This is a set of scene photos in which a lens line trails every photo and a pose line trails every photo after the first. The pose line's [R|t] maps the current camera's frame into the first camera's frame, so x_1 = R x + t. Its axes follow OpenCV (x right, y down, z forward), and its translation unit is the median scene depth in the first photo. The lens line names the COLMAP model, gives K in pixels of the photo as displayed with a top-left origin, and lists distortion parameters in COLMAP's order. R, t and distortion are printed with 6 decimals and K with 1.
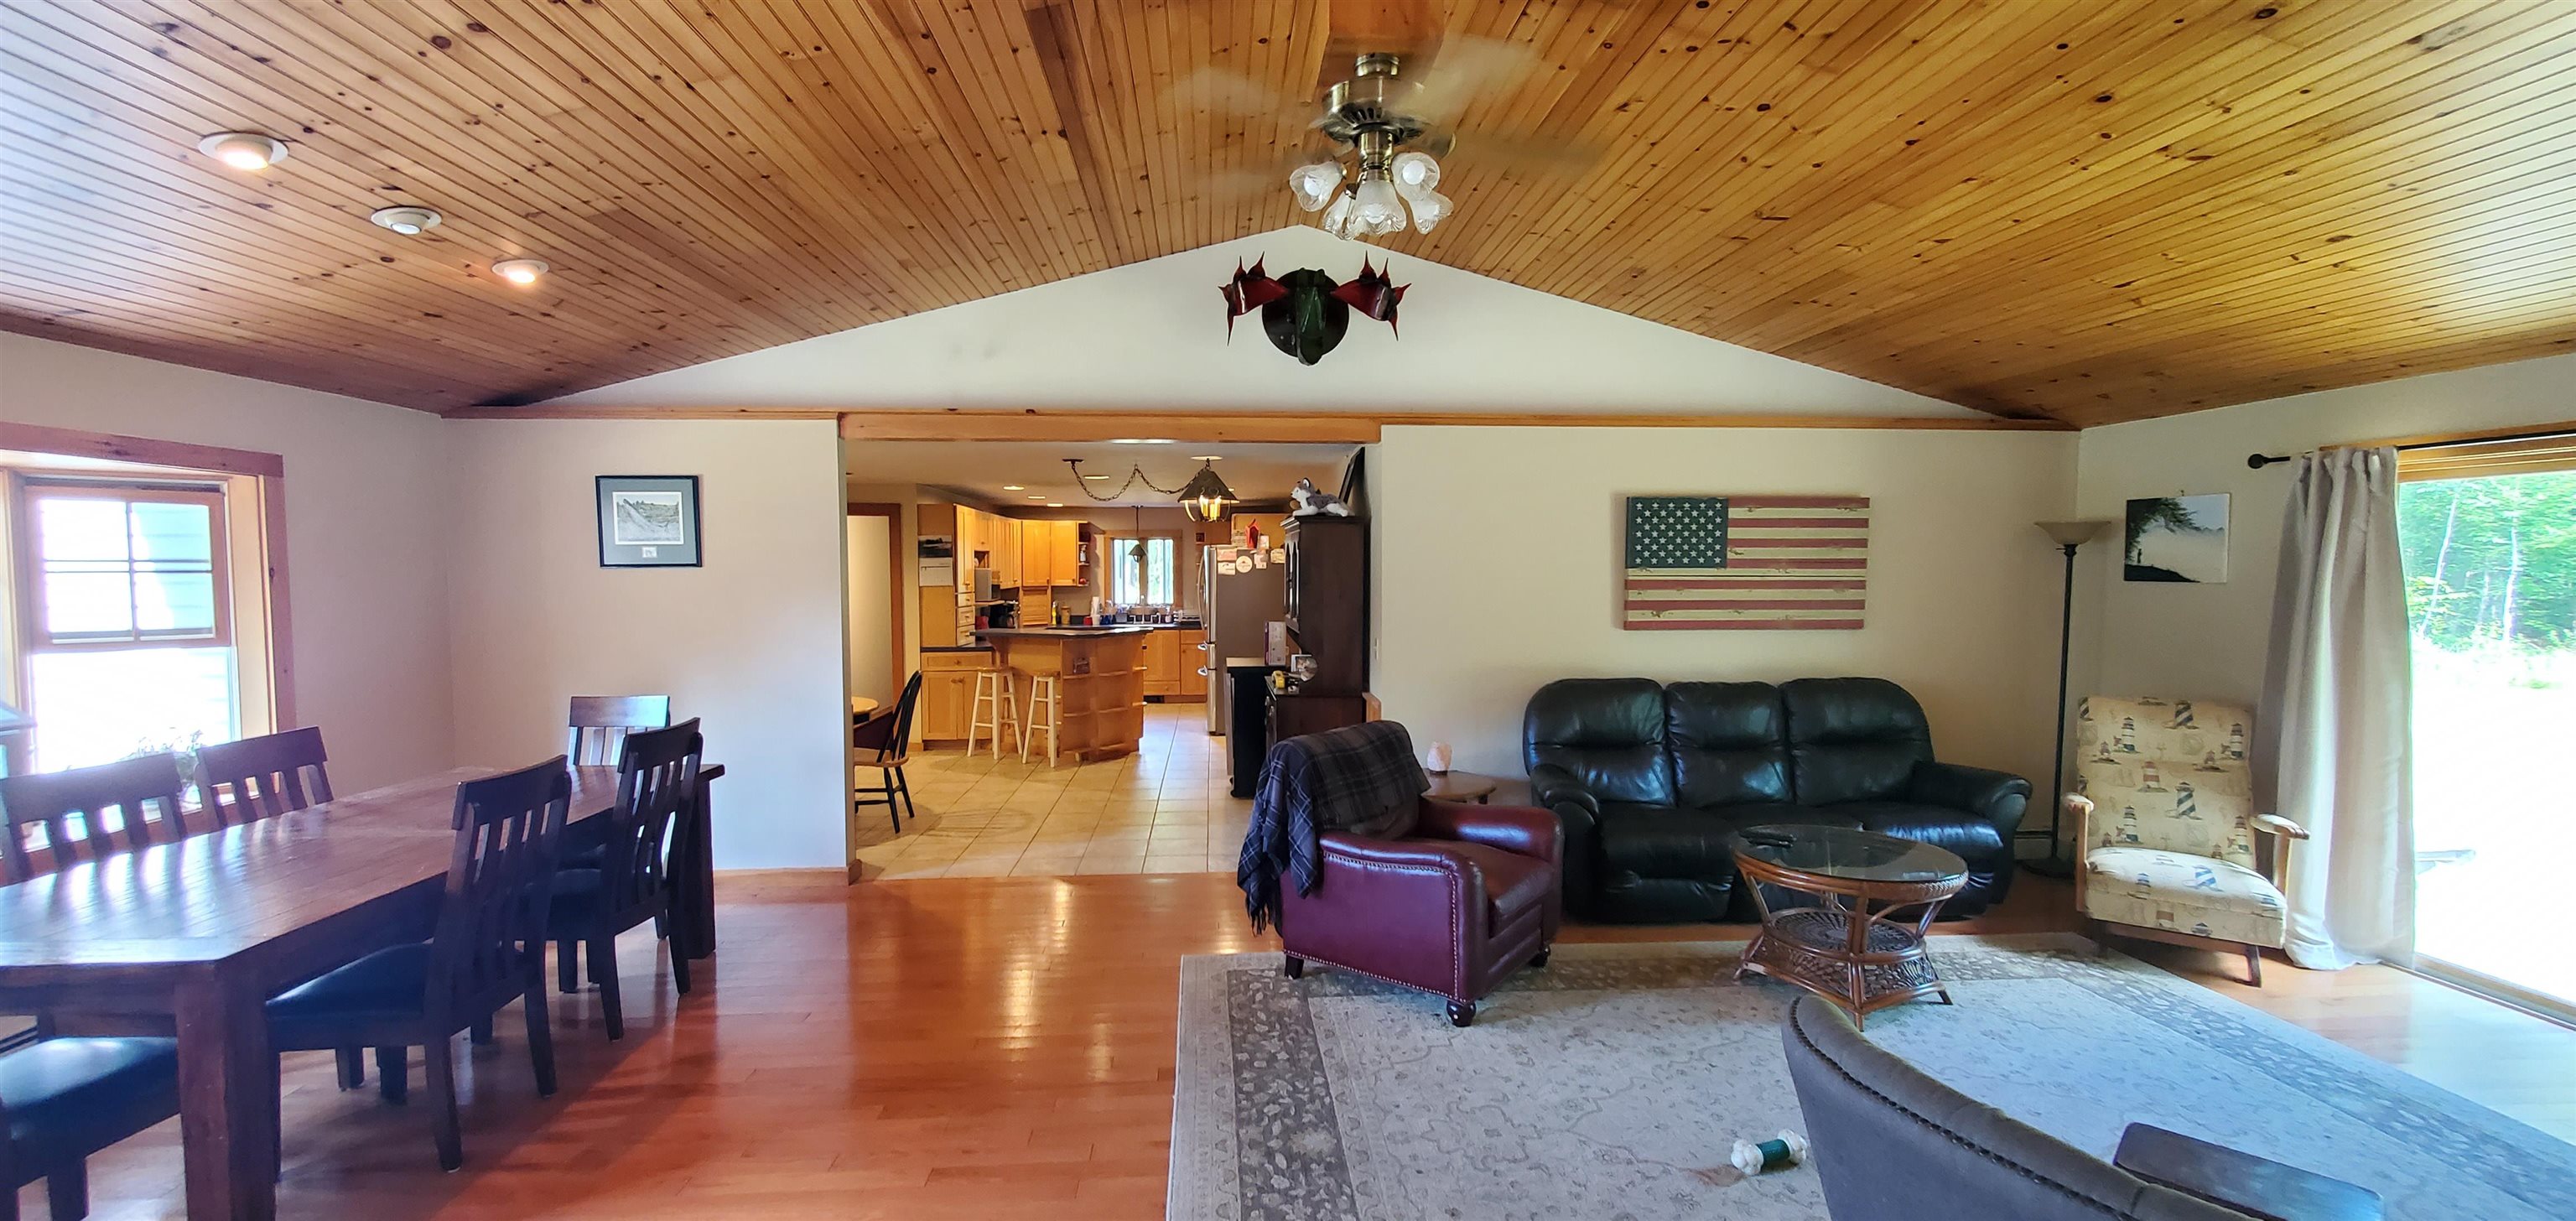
lens RADIAL K [[1026.2, 0, 1273.3], [0, 1026.2, 614.0], [0, 0, 1]] dist [0.000808, -0.003269]
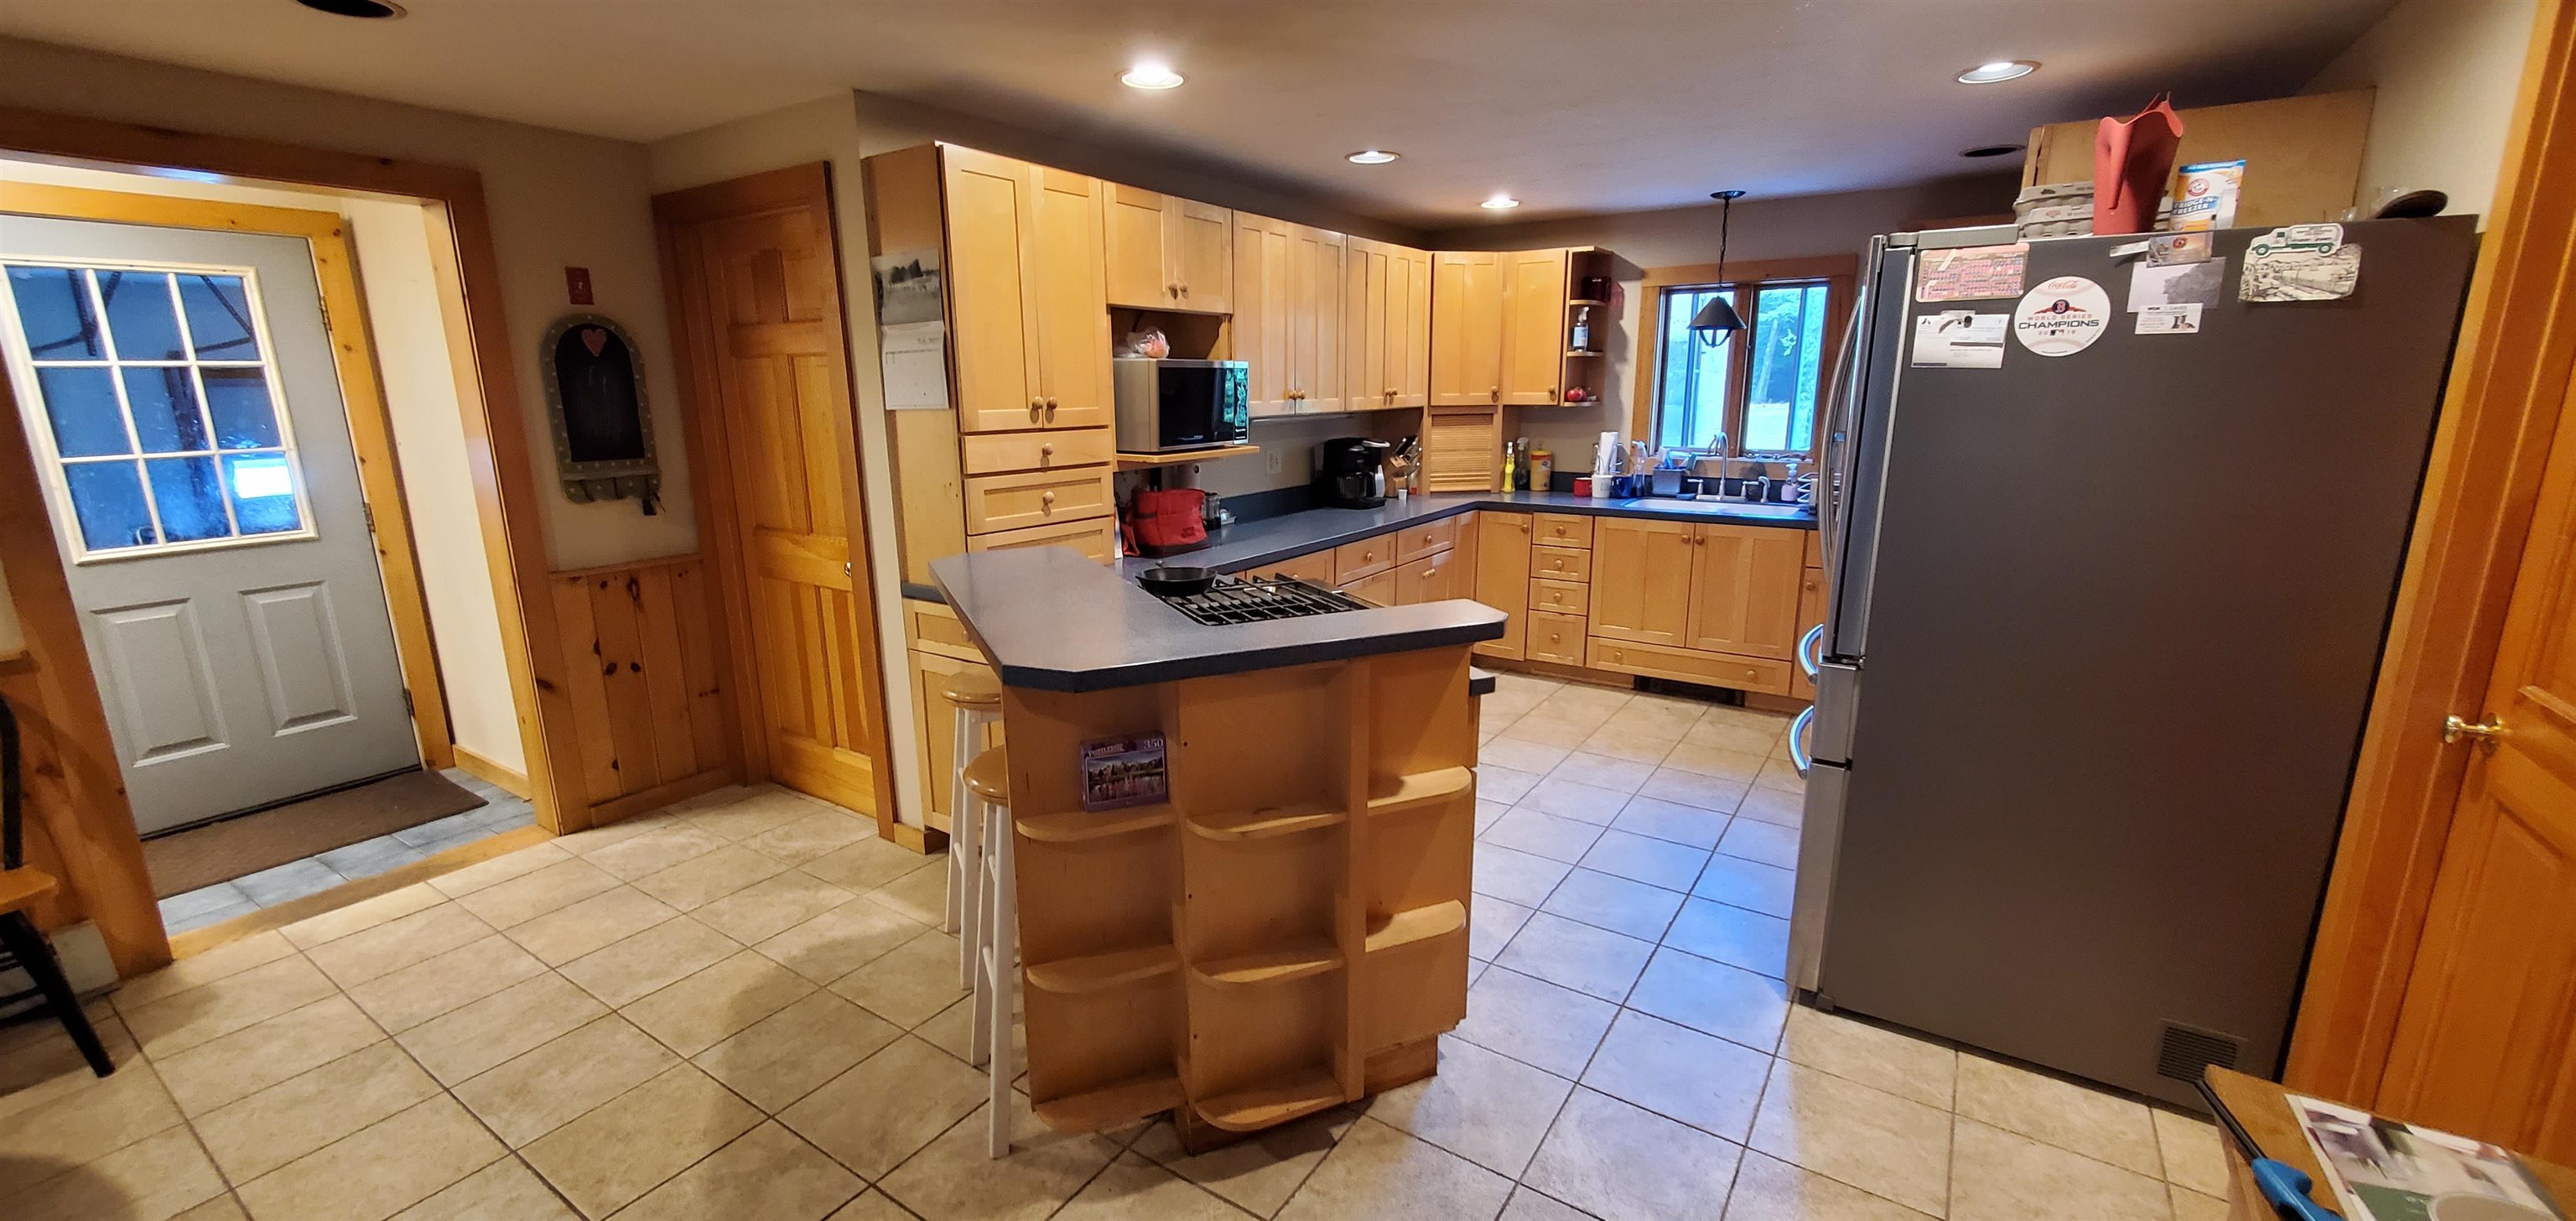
lens RADIAL K [[1026.2, 0, 1278.0], [0, 1026.2, 615.5], [0, 0, 1]] dist [0.011044, -0.007683]
pose [[0.796278, 0.130093, -0.590777, -0.023940], [-0.020491, 0.981842, 0.188589, -0.025218], [0.604584, -0.138064, 0.784485, 0.733227]]
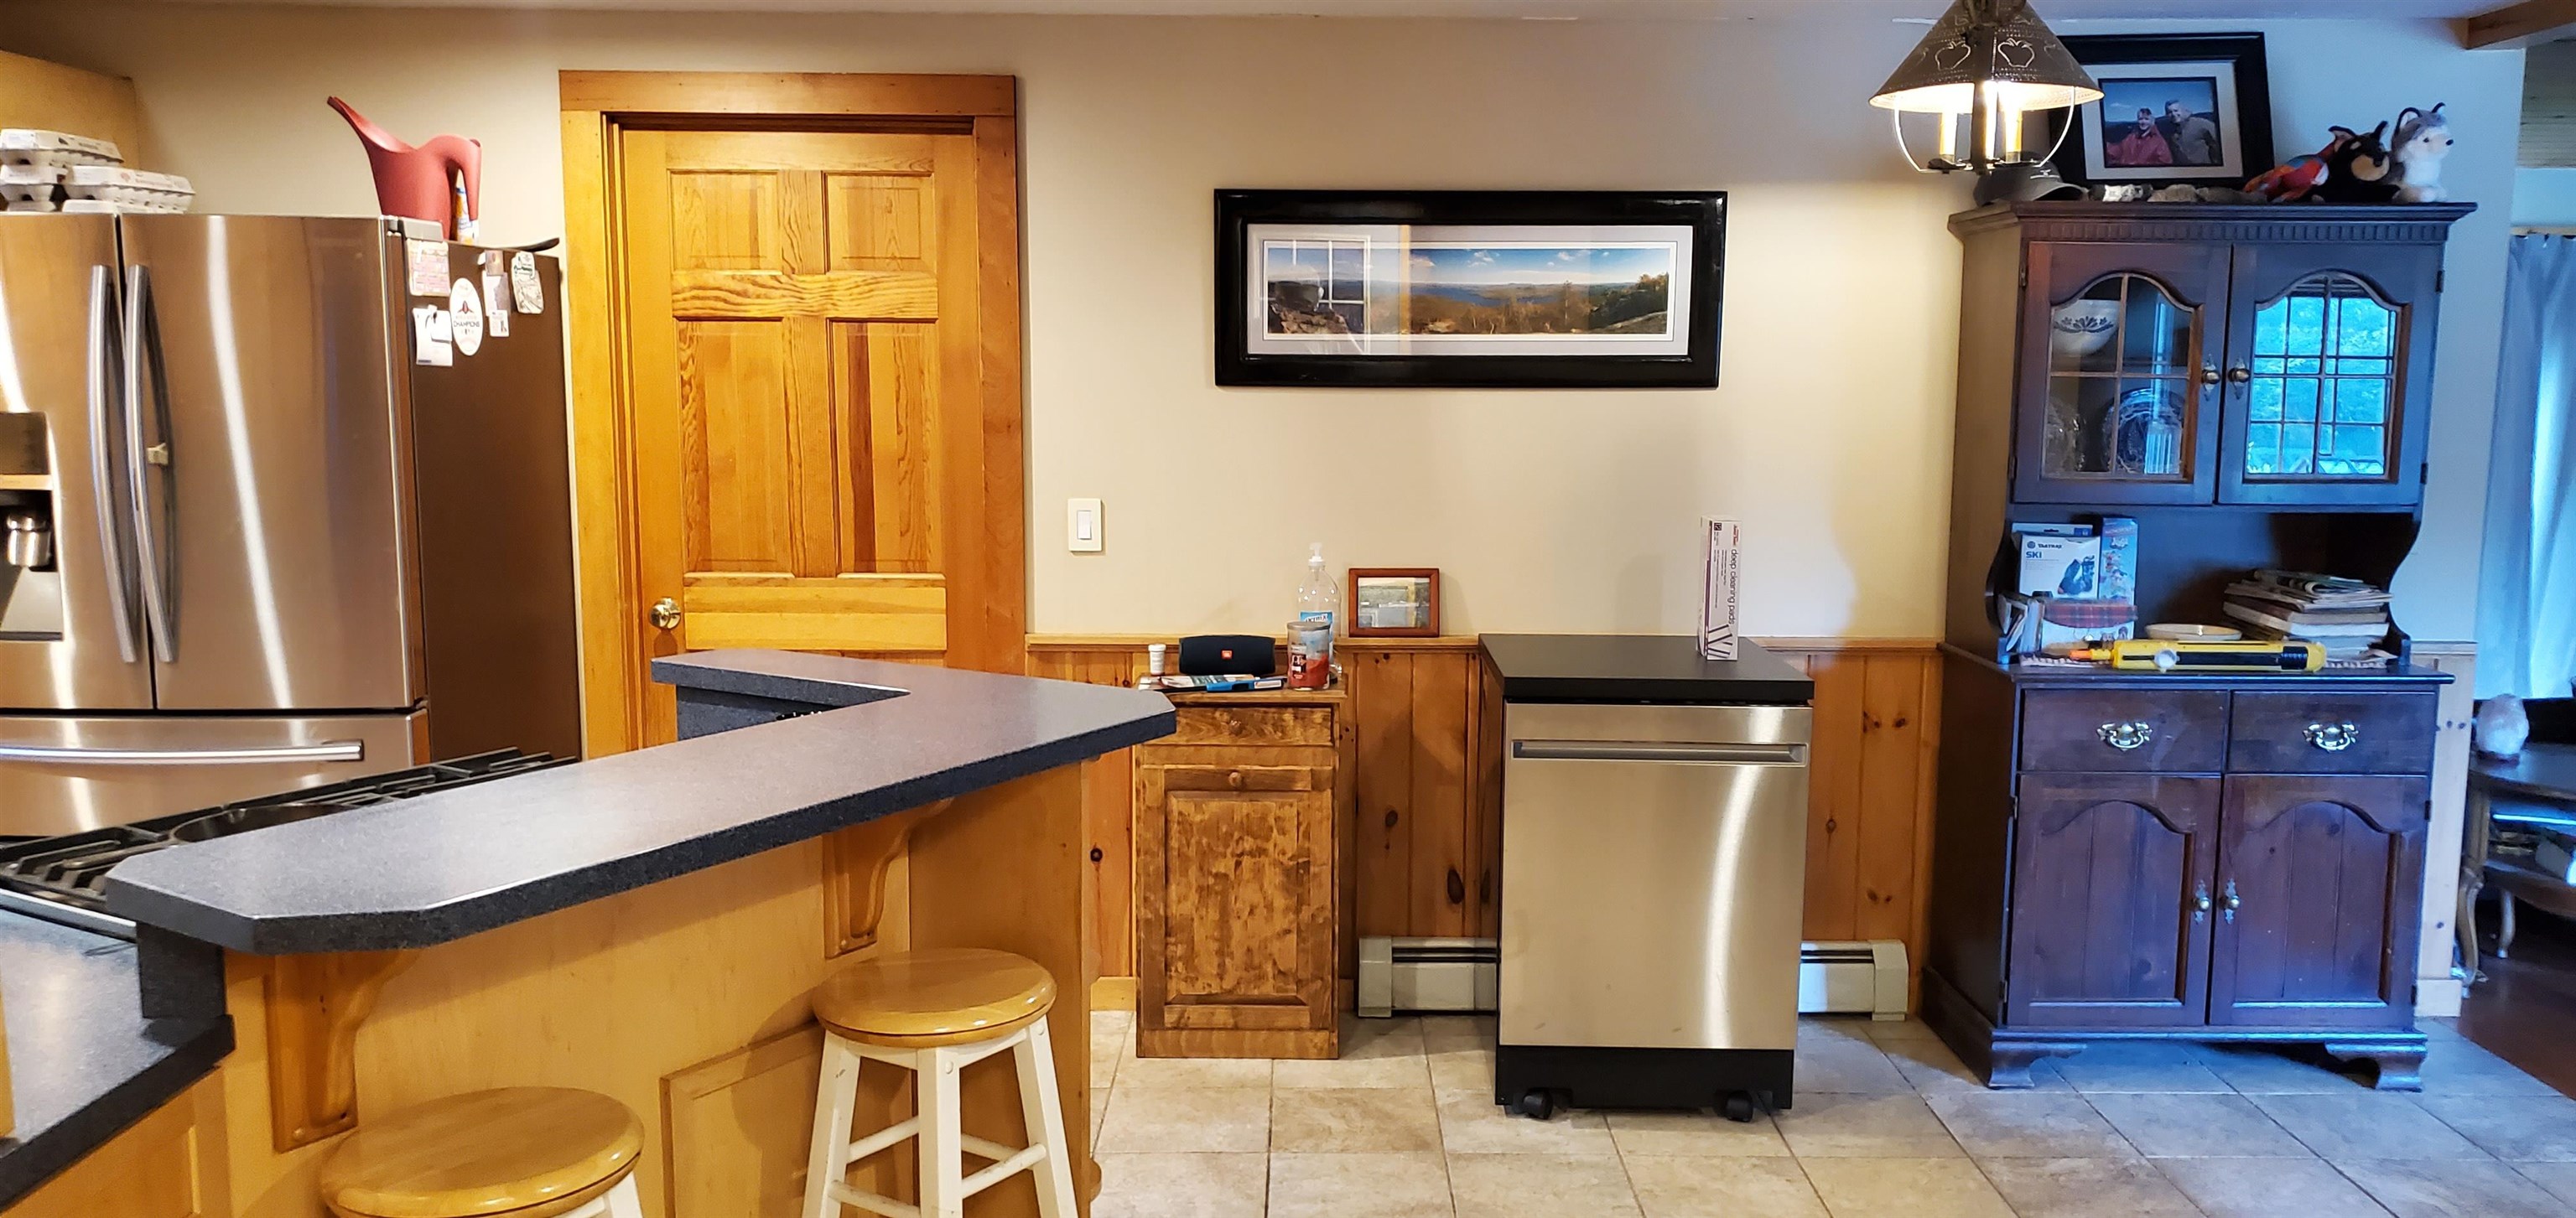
lens RADIAL K [[2004.6, 0, 1326.3], [0, 2004.6, 609.7], [0, 0, 1]] dist [0.074008, -0.096137]
pose [[0.064555, -0.126809, 0.989824, -0.440877], [0.040129, 0.991421, 0.124397, -0.033221], [-0.997107, 0.031690, 0.069090, 0.794726]]
